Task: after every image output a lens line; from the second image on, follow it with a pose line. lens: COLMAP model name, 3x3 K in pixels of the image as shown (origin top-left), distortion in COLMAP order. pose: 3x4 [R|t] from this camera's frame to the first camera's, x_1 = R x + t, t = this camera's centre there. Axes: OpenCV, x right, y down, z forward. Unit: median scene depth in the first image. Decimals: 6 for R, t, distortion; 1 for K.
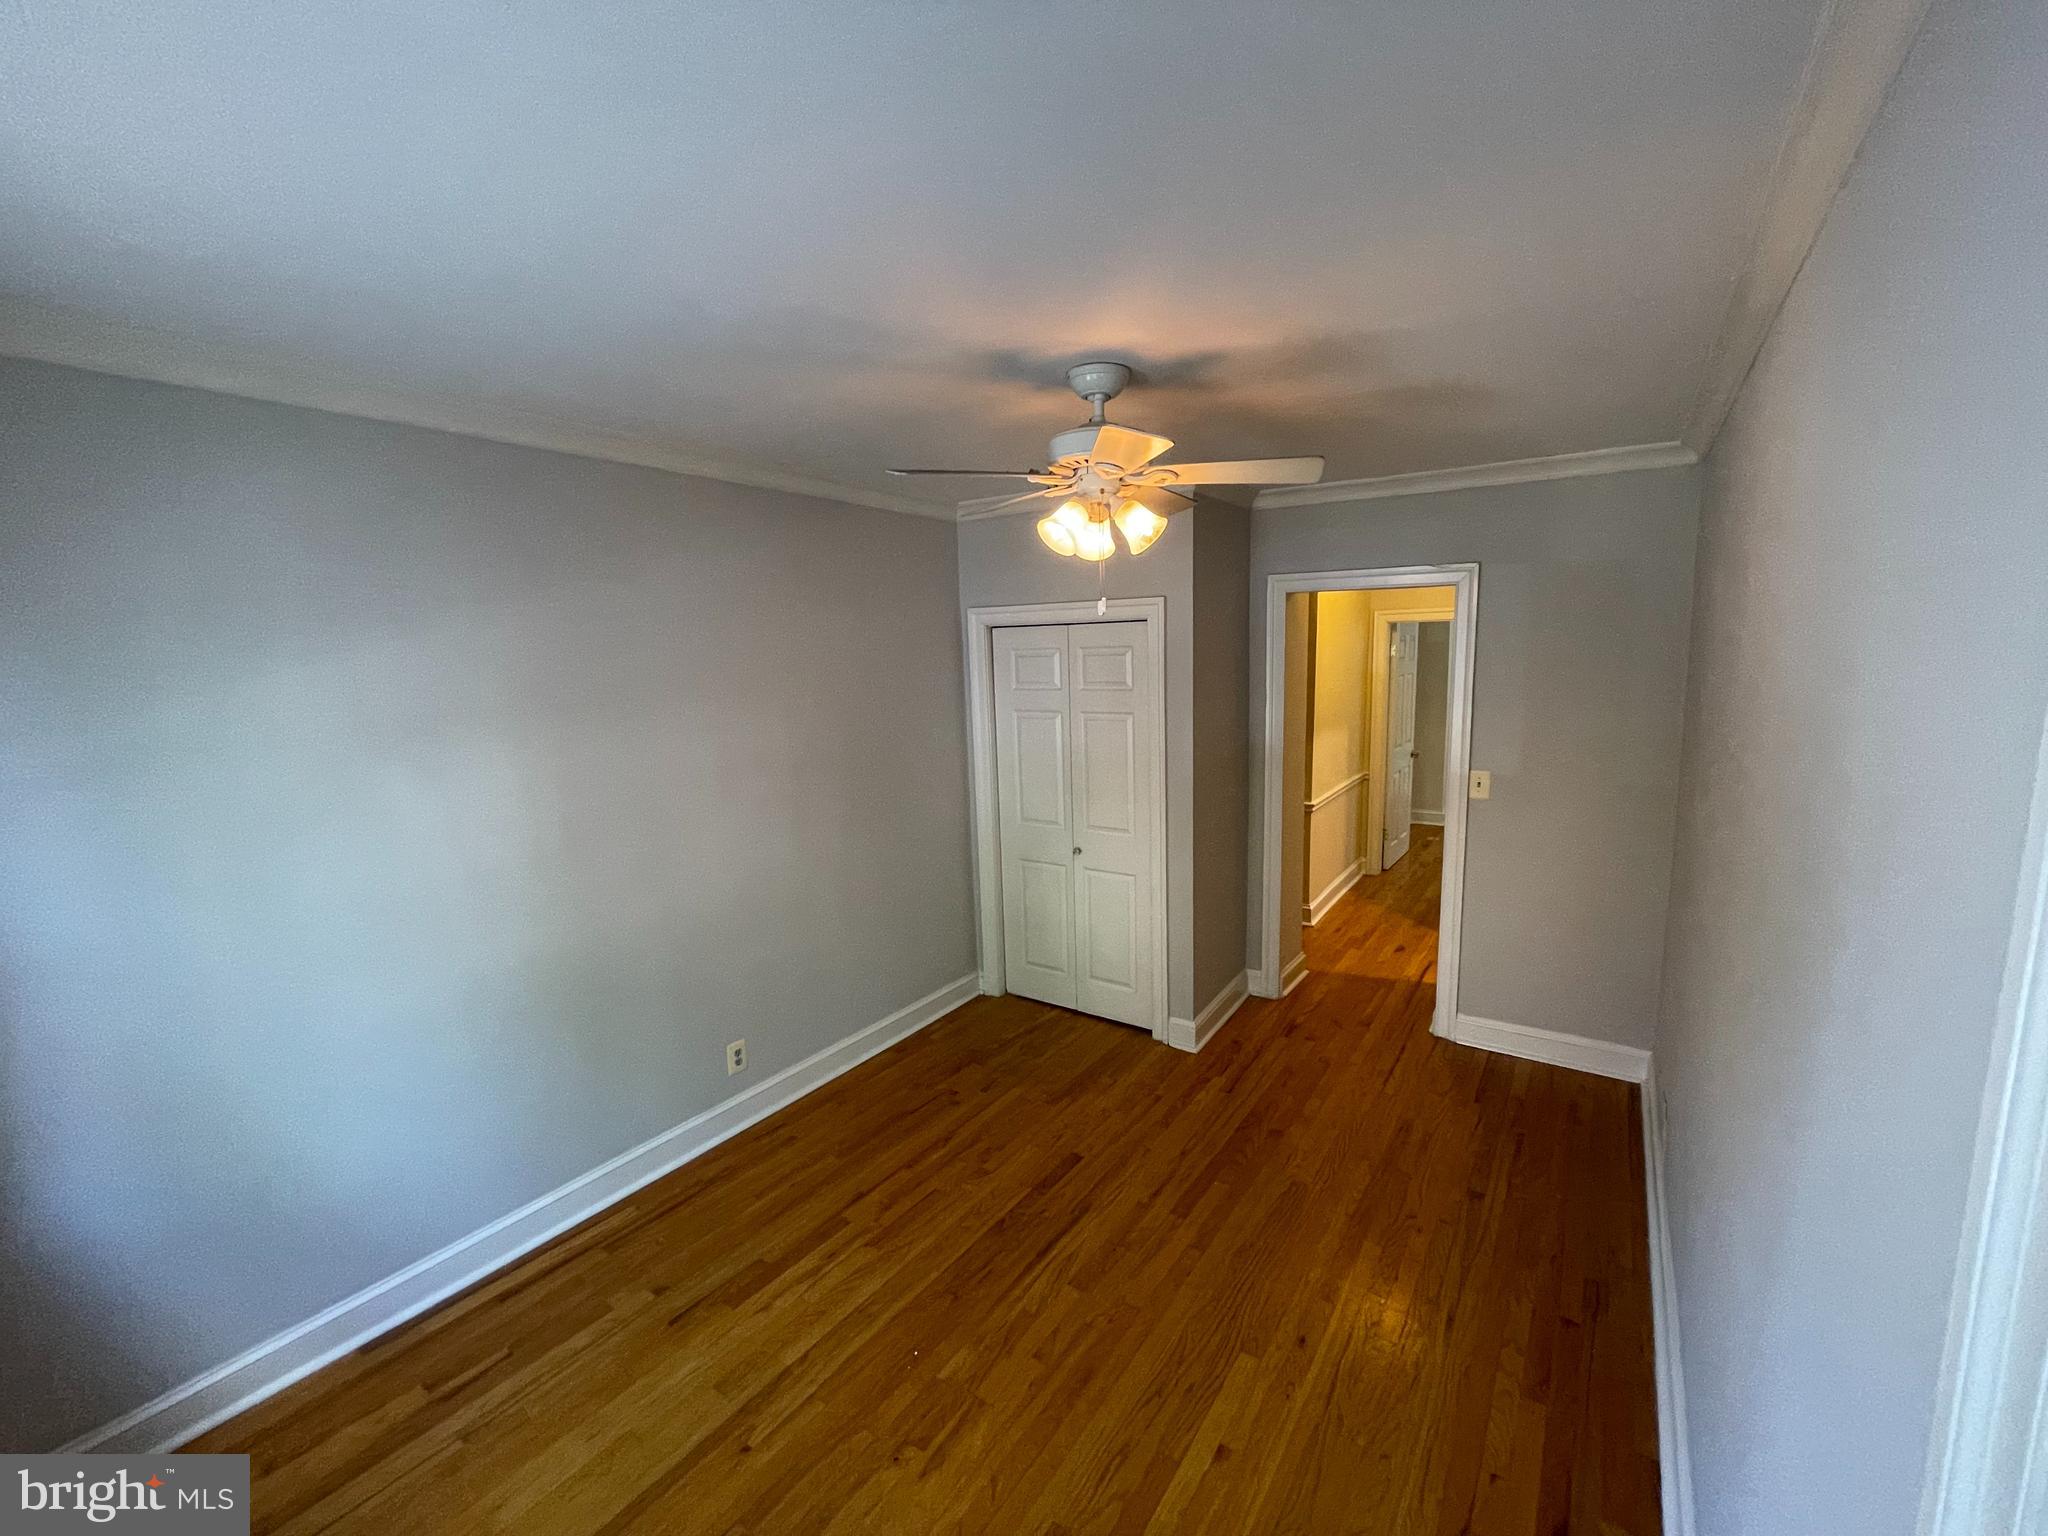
lens RADIAL K [[823.1, 0, 1023.8], [0, 823.1, 773.6], [0, 0, 1]] dist [-0.003743, -0.000549]
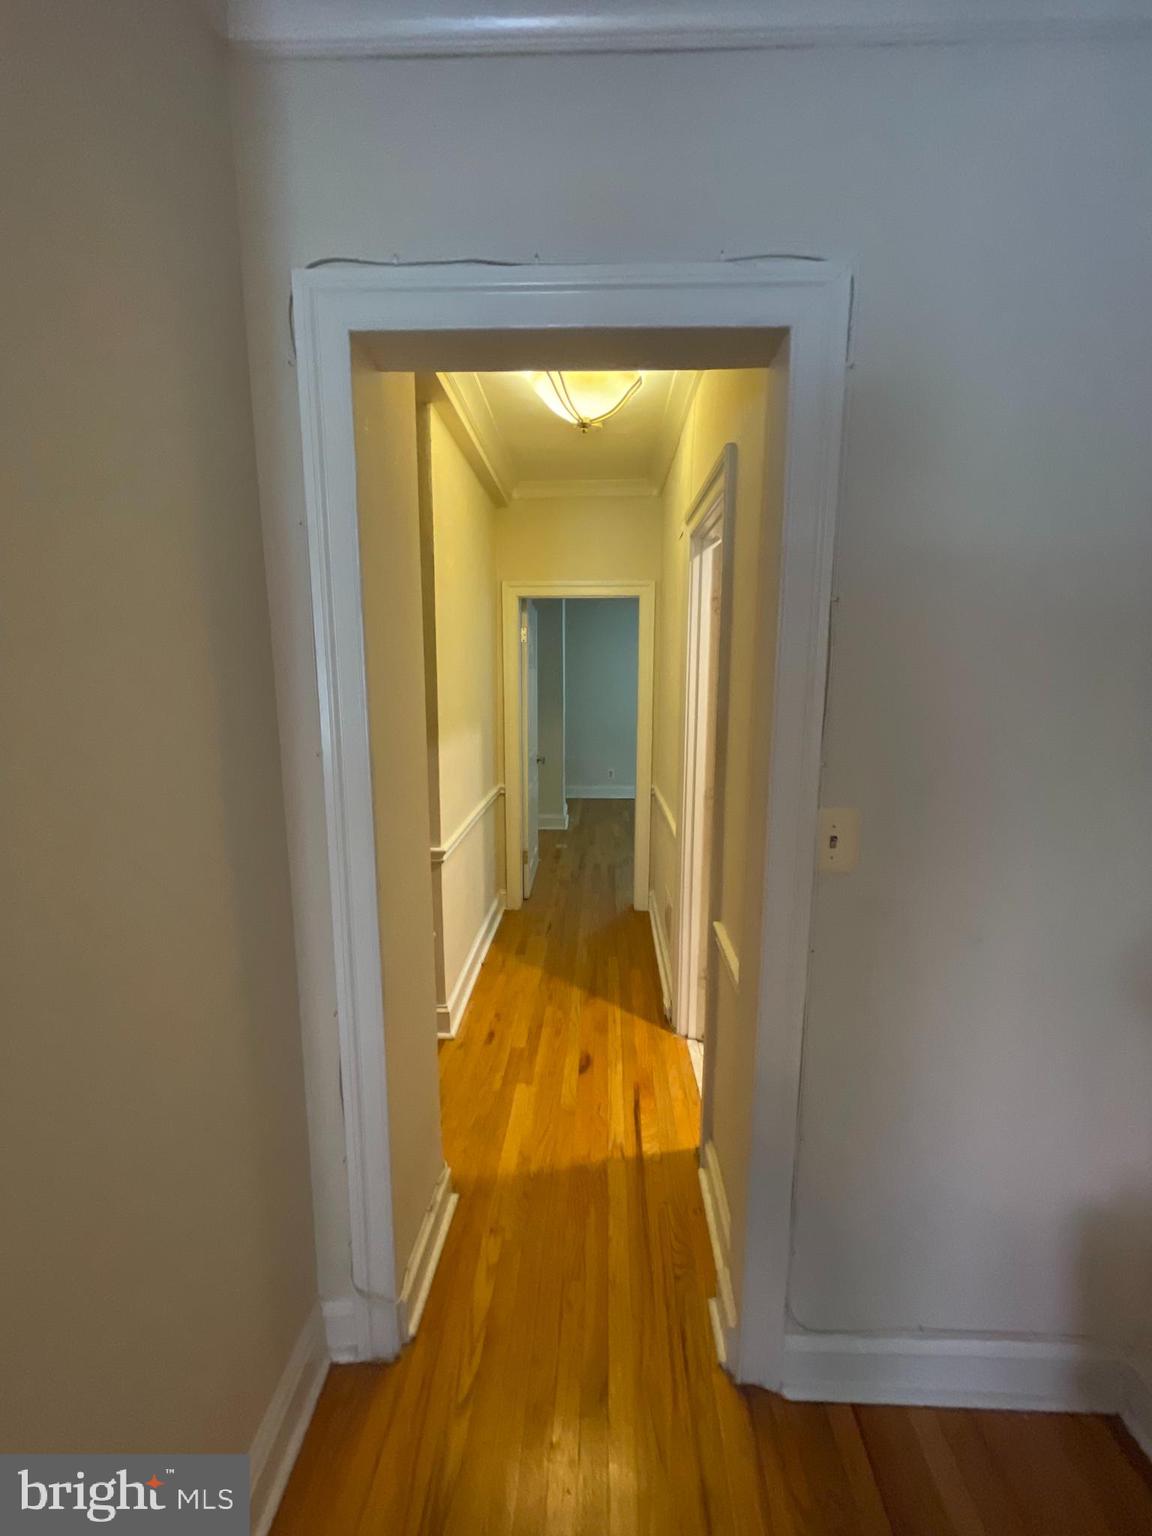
lens RADIAL K [[617.3, 0, 578.0], [0, 617.3, 763.7], [0, 0, 1]] dist [-0.003743, -0.000549]
pose [[0.839891, -0.046751, 0.540738, 0.177797], [0.054869, 0.998493, 0.001103, -0.021710], [-0.539975, 0.028743, 0.841190, 0.521111]]
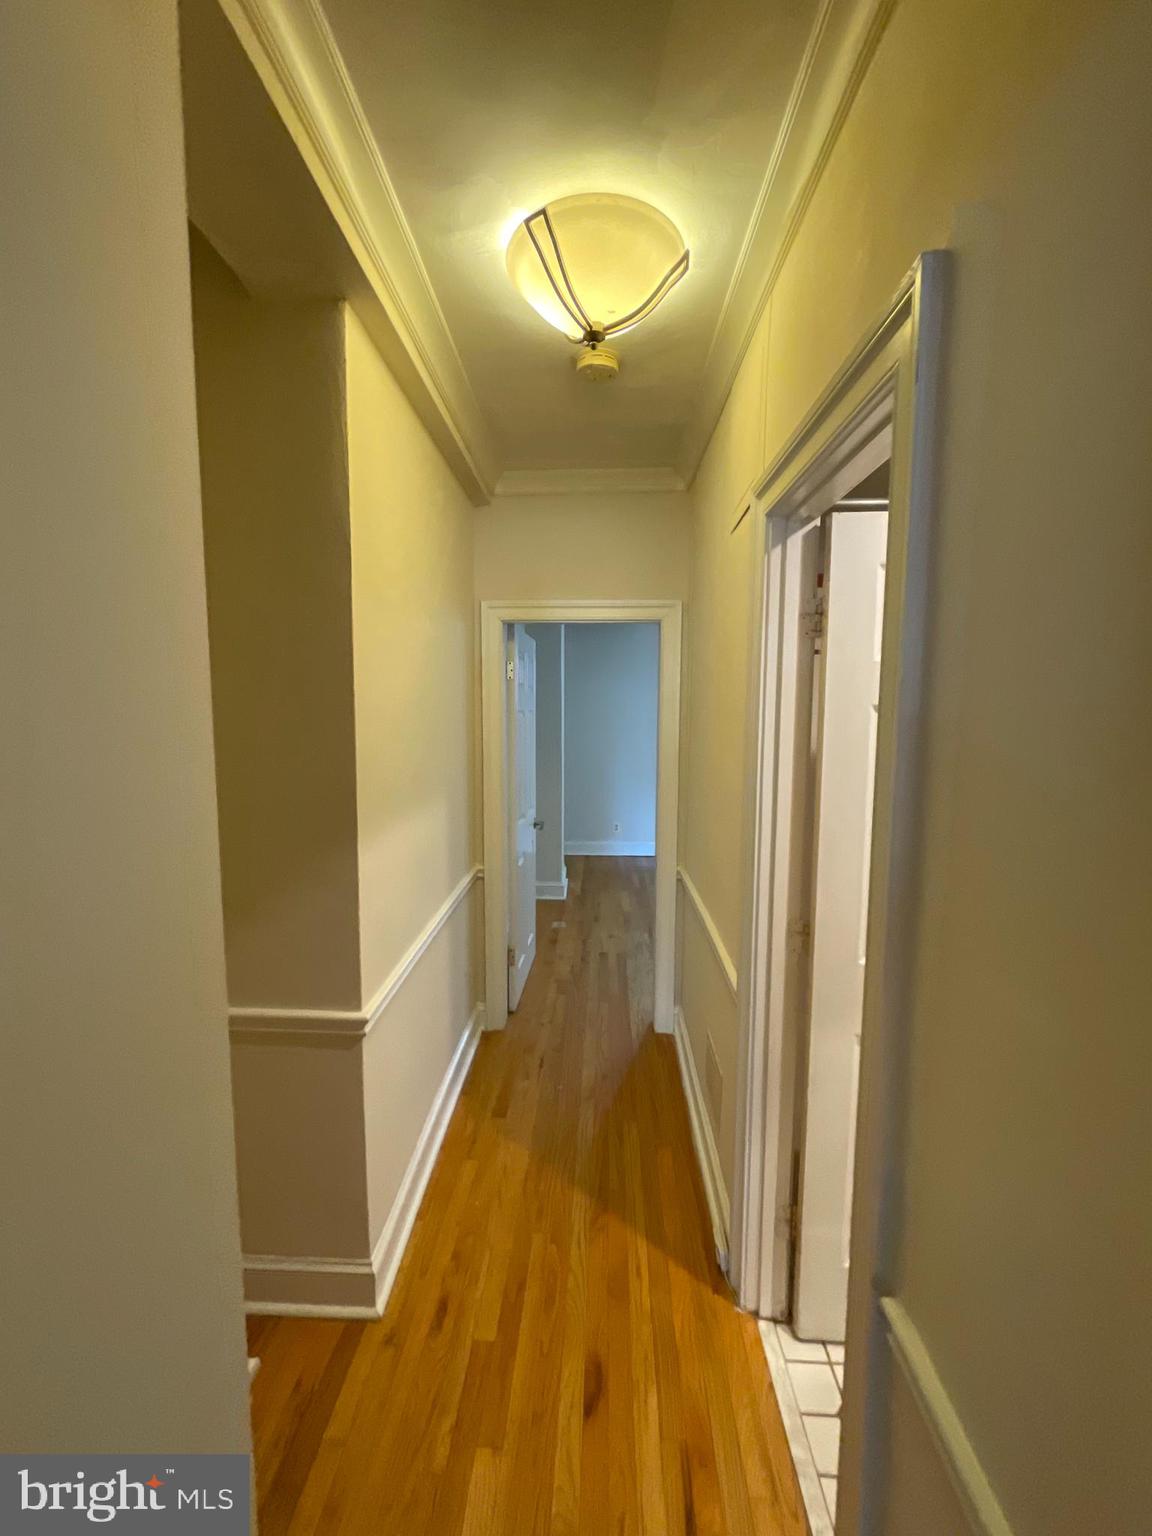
lens RADIAL K [[617.3, 0, 577.2], [0, 617.3, 762.1], [0, 0, 1]] dist [-0.003743, -0.000549]
pose [[0.840521, -0.015948, 0.541544, 0.265937], [0.053233, 0.997161, -0.053258, -0.057842], [-0.539157, 0.073593, 0.838984, 0.658533]]
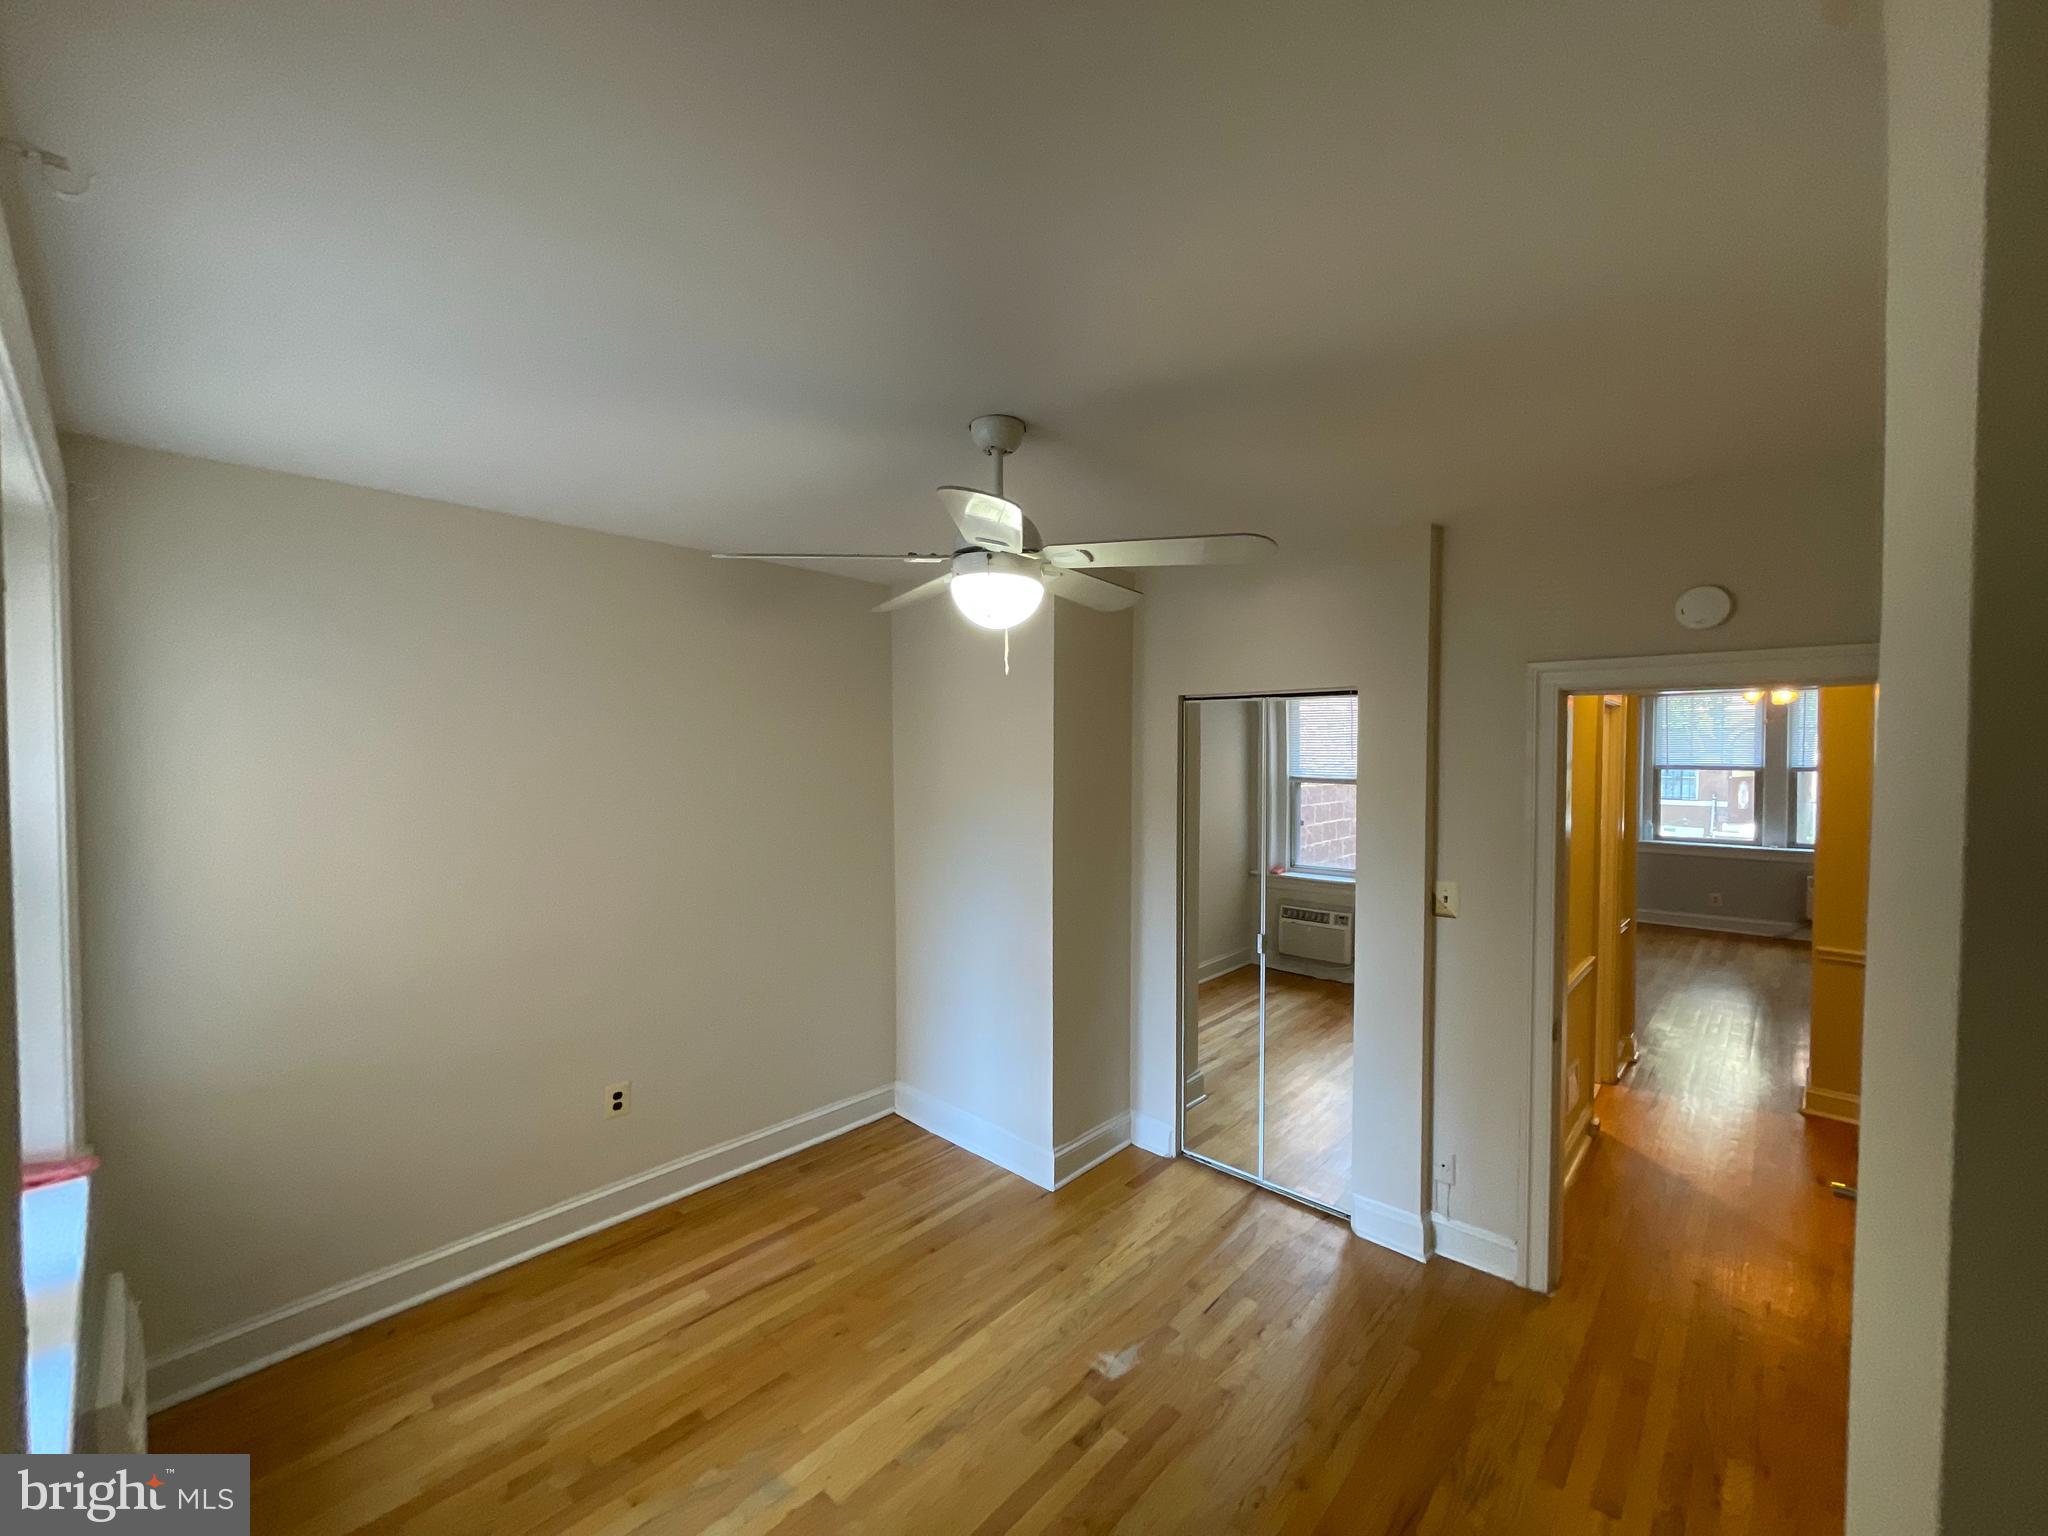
lens RADIAL K [[823.1, 0, 1033.4], [0, 823.1, 778.5], [0, 0, 1]] dist [-0.003743, -0.000549]
pose [[-0.991800, 0.027041, 0.124906, 0.854353], [0.049625, 0.982154, 0.181413, -0.245789], [-0.117771, 0.186124, -0.975442, 1.552793]]
